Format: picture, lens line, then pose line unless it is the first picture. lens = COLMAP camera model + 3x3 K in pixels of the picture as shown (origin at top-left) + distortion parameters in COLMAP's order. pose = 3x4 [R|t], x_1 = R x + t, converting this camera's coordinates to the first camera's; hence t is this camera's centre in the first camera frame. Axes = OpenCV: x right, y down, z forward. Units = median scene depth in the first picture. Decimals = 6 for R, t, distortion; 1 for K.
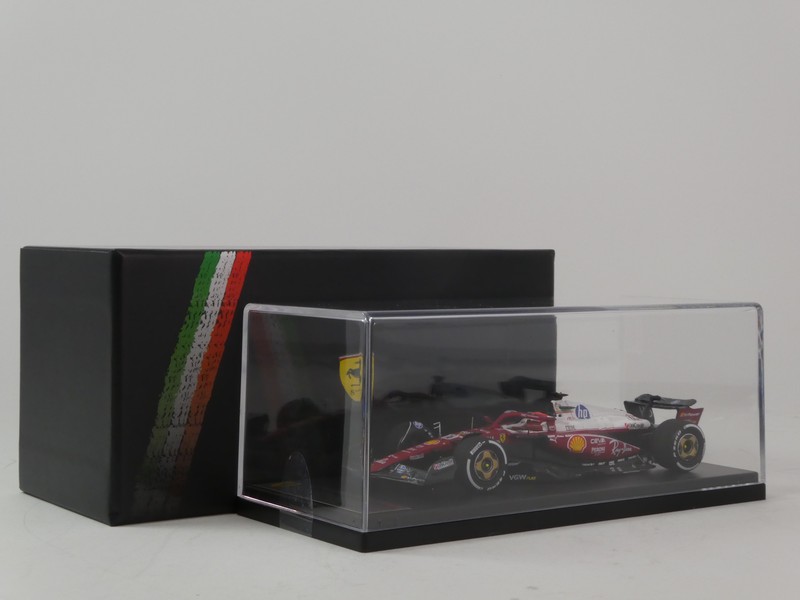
lens RADIAL K [[1531.4, 0, 405.5], [0, 1531.4, 299.5], [0, 0, 1]] dist [0.101042, 0.000000]
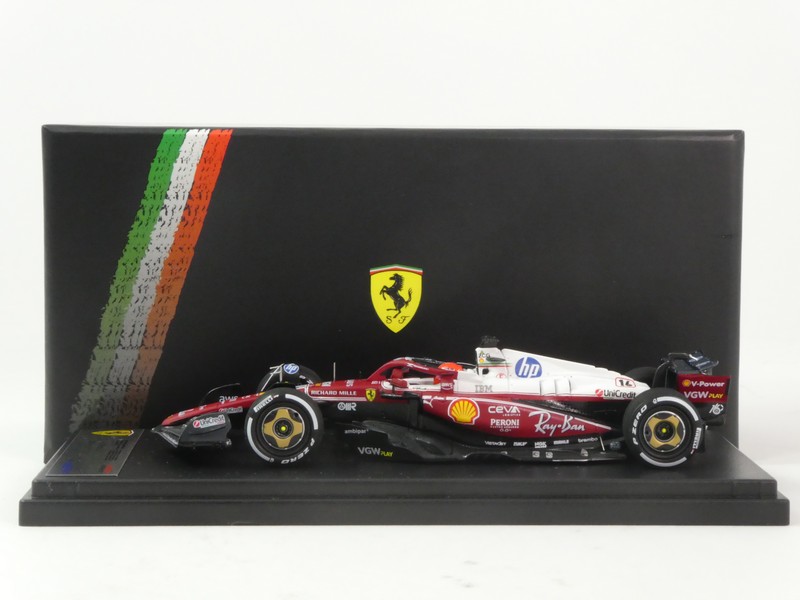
lens RADIAL K [[1805.6, 0, 397.2], [0, 1805.6, 299.0], [0, 0, 1]] dist [0.070140, 0.000000]
pose [[0.853385, 0.054493, -0.518425, 0.466709], [-0.027605, 0.997850, 0.059447, -0.002849], [0.520549, -0.036420, 0.853055, 0.278036]]
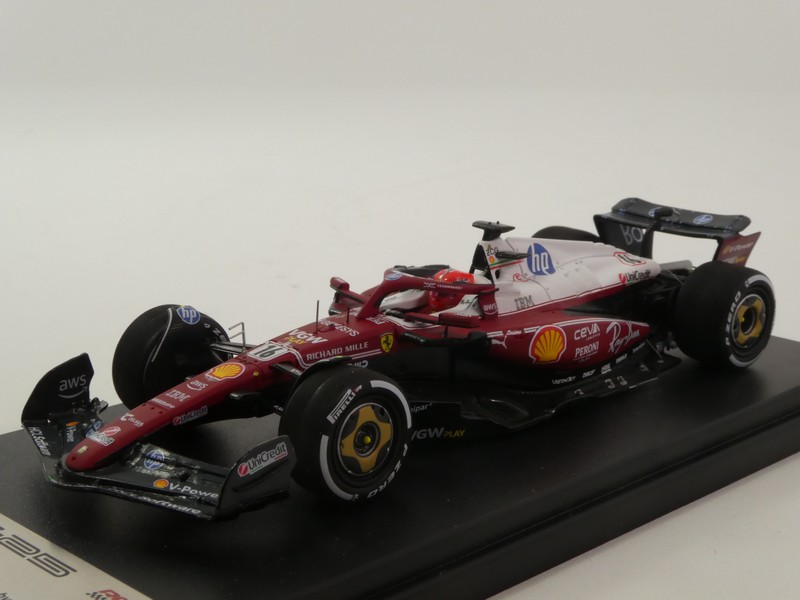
lens RADIAL K [[1404.3, 0, 400.9], [0, 1404.3, 298.8], [0, 0, 1]] dist [0.039224, 0.000000]
pose [[0.986231, -0.041527, 0.160073, 0.003421], [0.006071, 0.976397, 0.215899, -0.007981], [-0.165261, -0.211954, 0.963205, 0.570490]]
